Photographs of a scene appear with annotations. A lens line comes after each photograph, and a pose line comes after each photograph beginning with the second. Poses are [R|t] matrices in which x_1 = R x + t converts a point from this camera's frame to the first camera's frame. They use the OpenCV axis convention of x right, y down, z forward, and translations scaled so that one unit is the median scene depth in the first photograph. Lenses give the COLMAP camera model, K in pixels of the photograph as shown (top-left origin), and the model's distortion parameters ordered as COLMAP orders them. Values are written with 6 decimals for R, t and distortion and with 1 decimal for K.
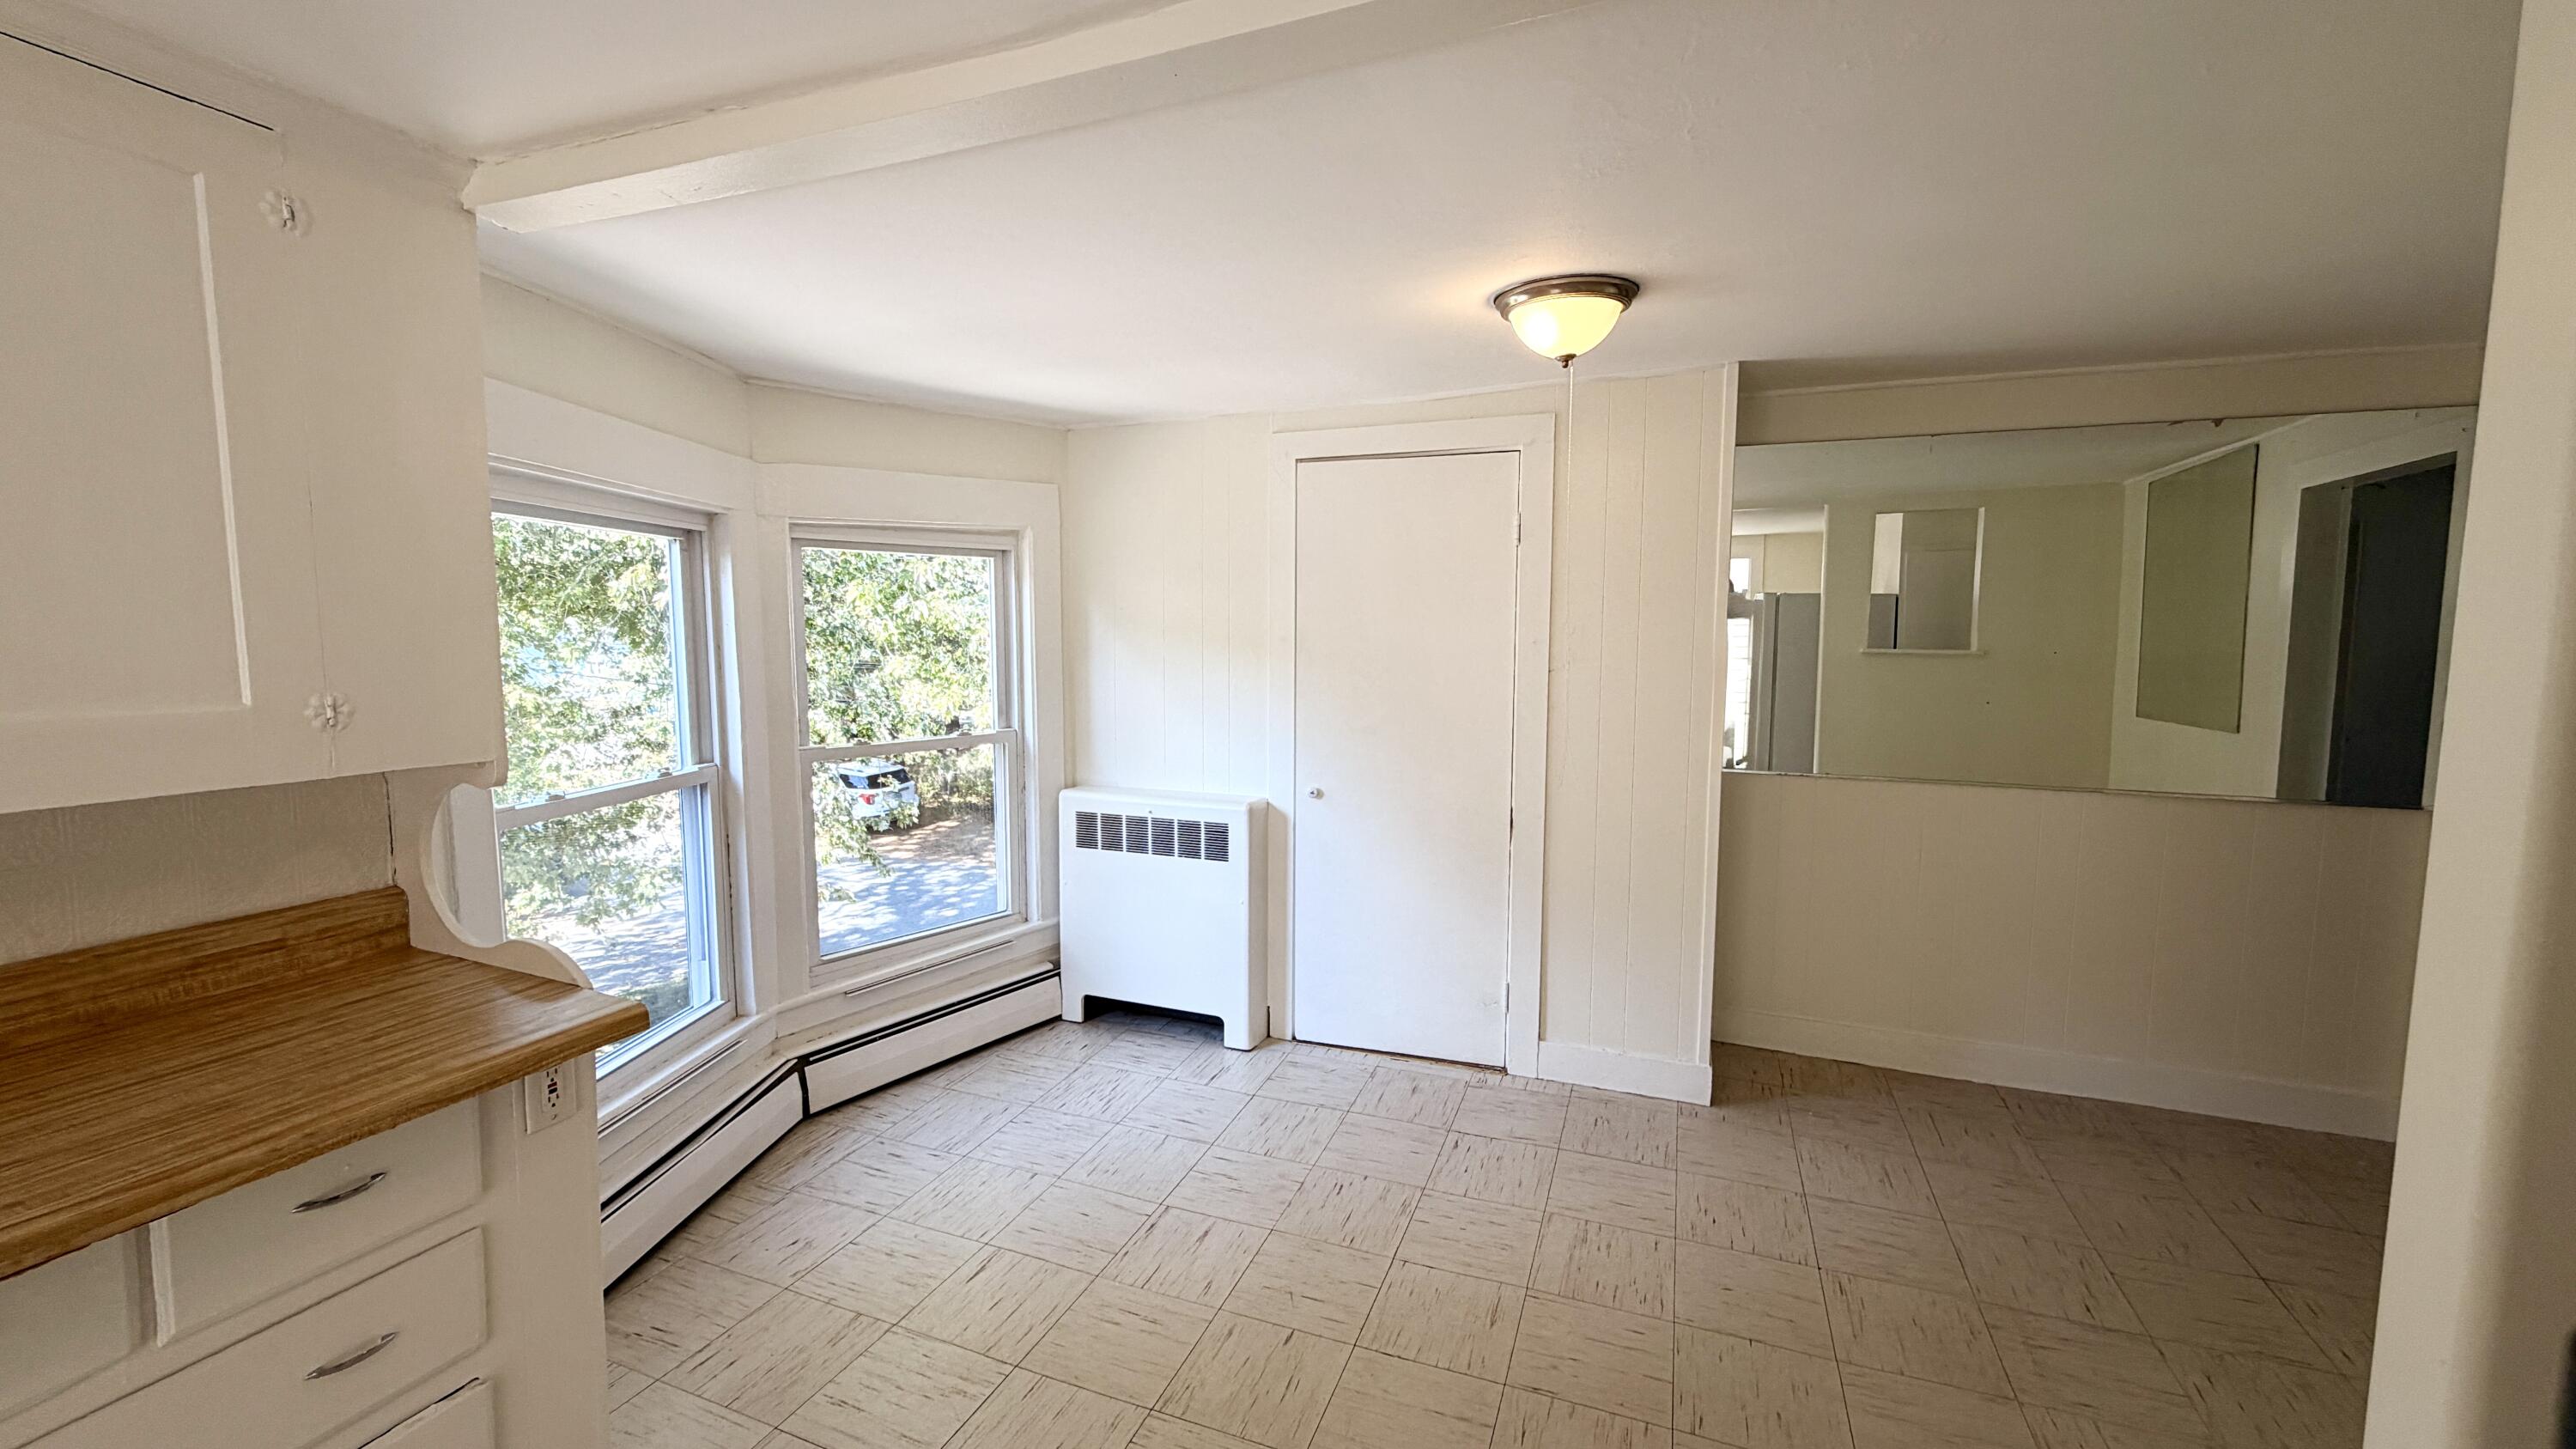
lens RADIAL K [[1025.1, 0, 1277.6], [0, 1025.1, 722.9], [0, 0, 1]] dist [-0.001762, -0.000362]
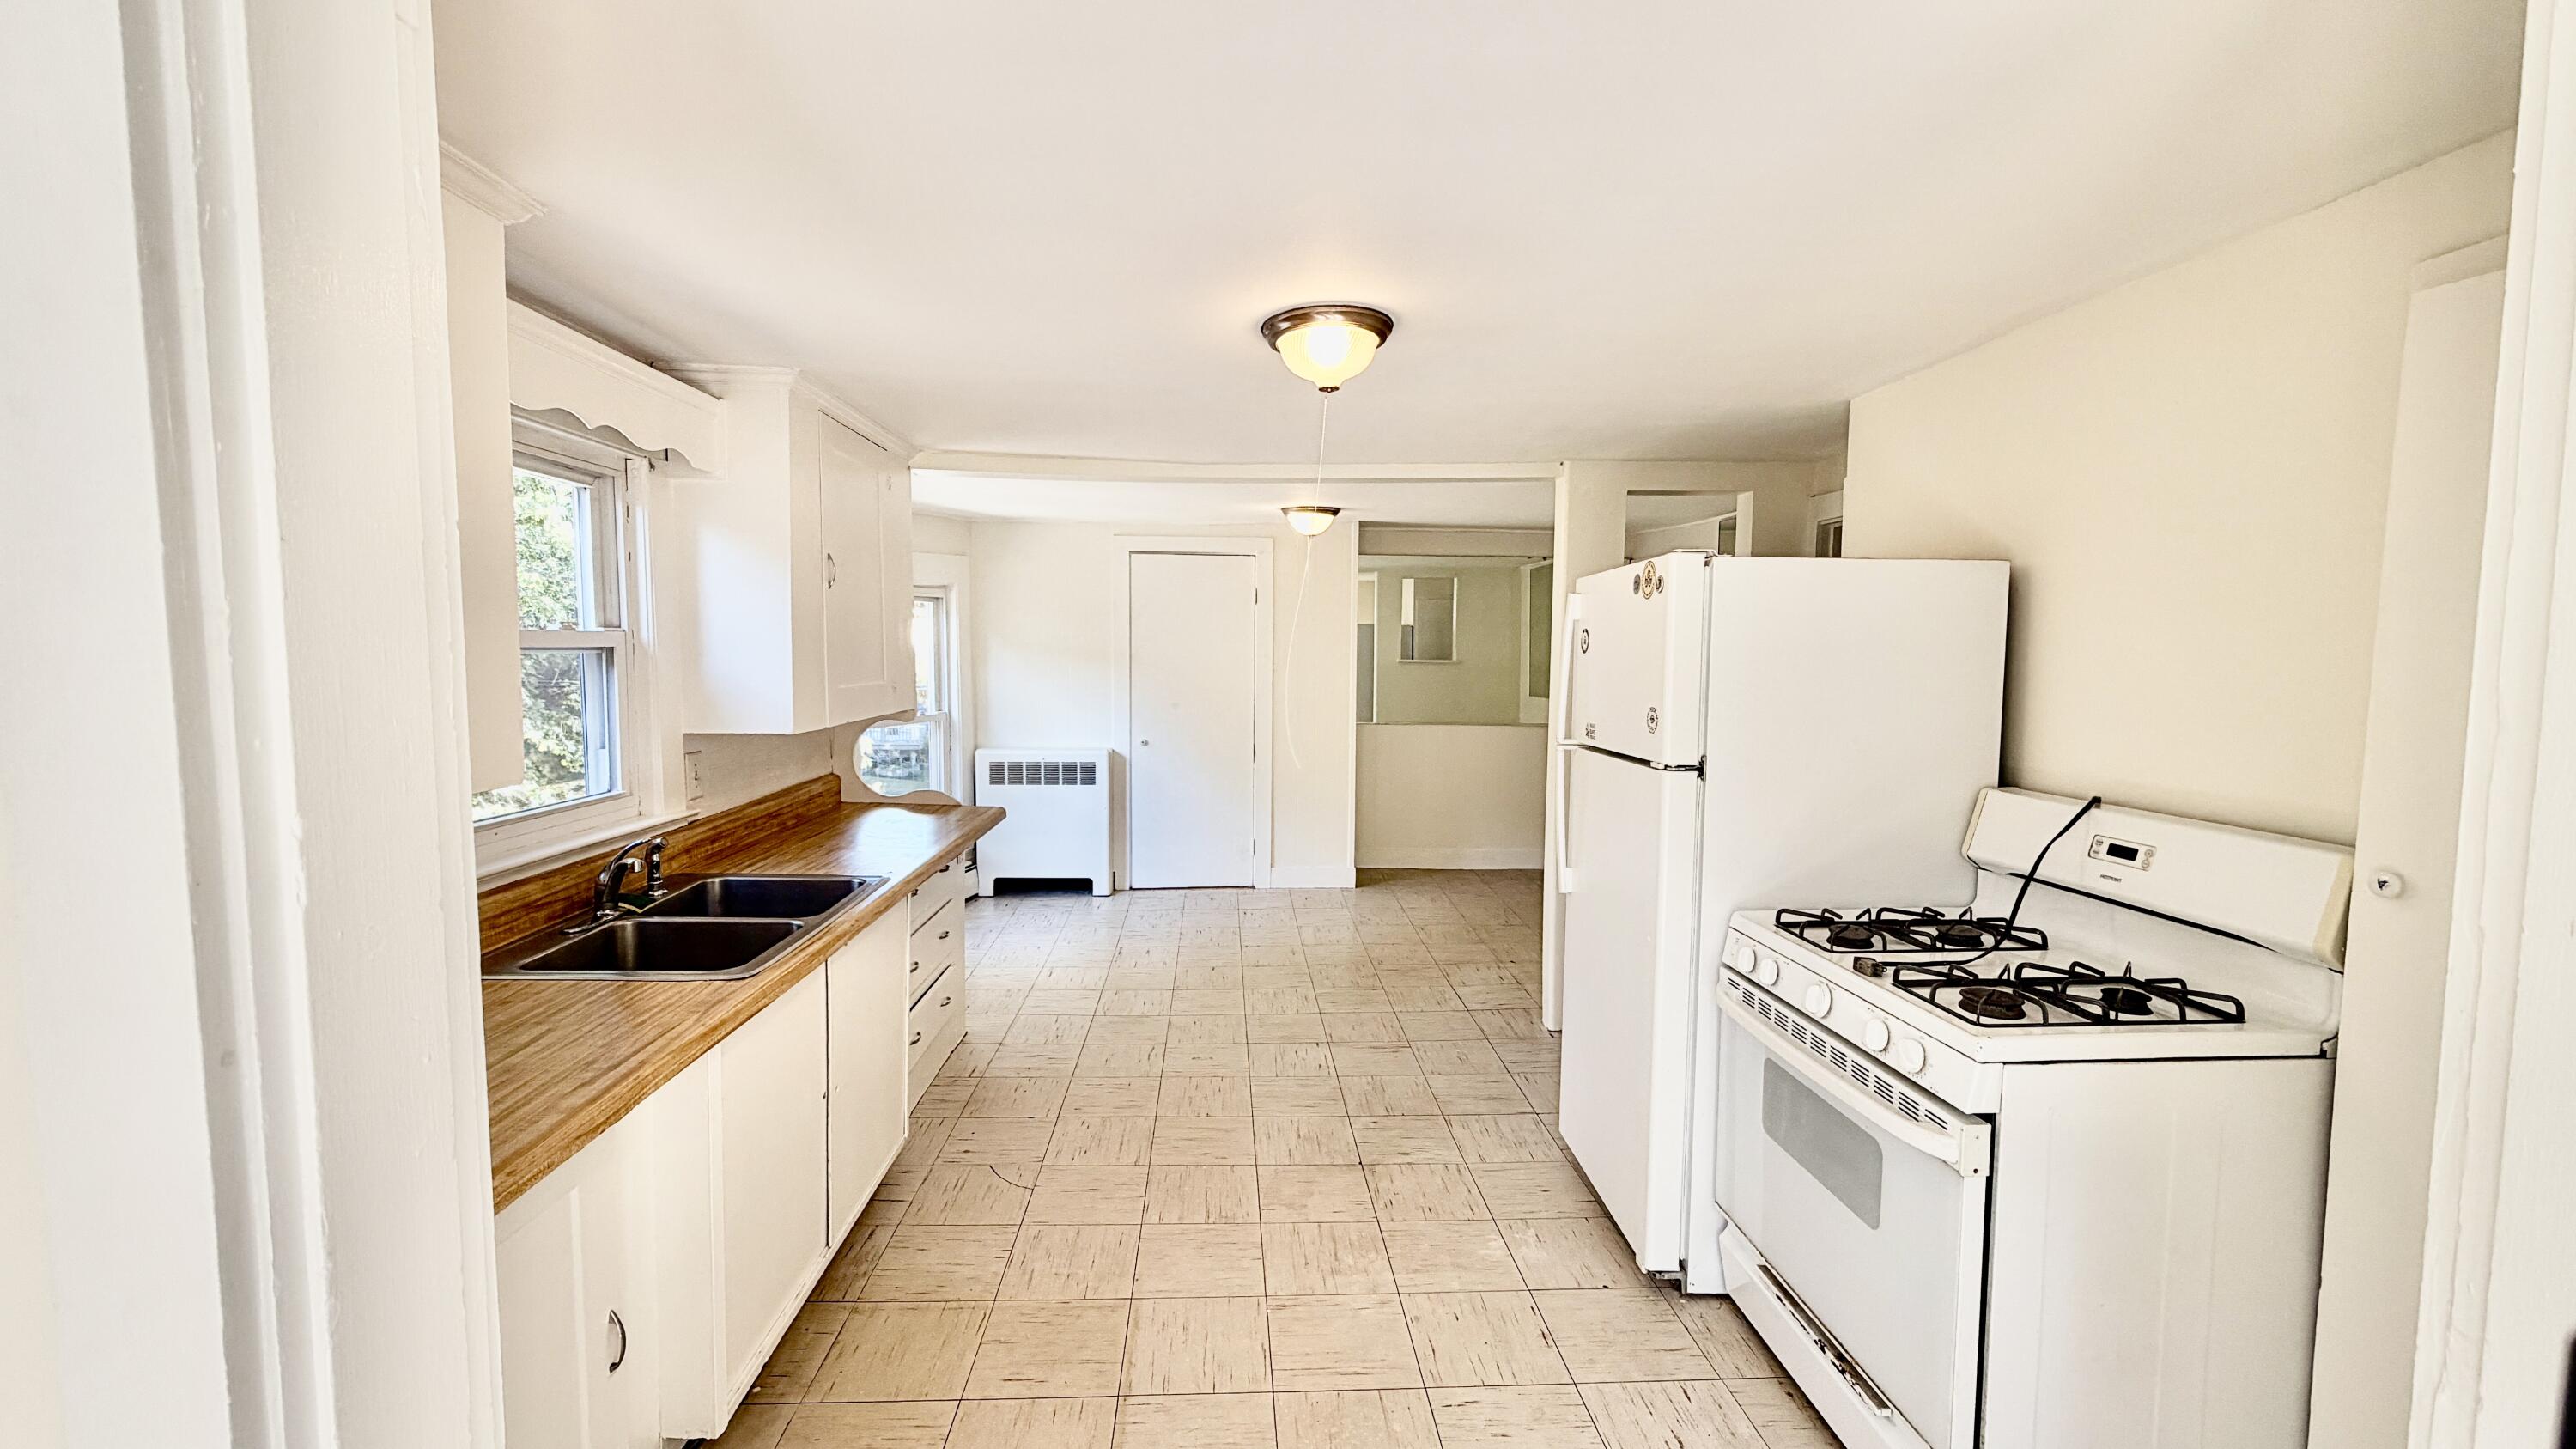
lens RADIAL K [[1025.1, 0, 1283.4], [0, 1025.1, 725.9], [0, 0, 1]] dist [-0.001762, -0.000362]
pose [[0.905724, -0.029813, 0.422819, -0.471891], [0.034213, 0.999411, -0.002819, 0.052049], [-0.422486, 0.017019, 0.906210, -0.662130]]
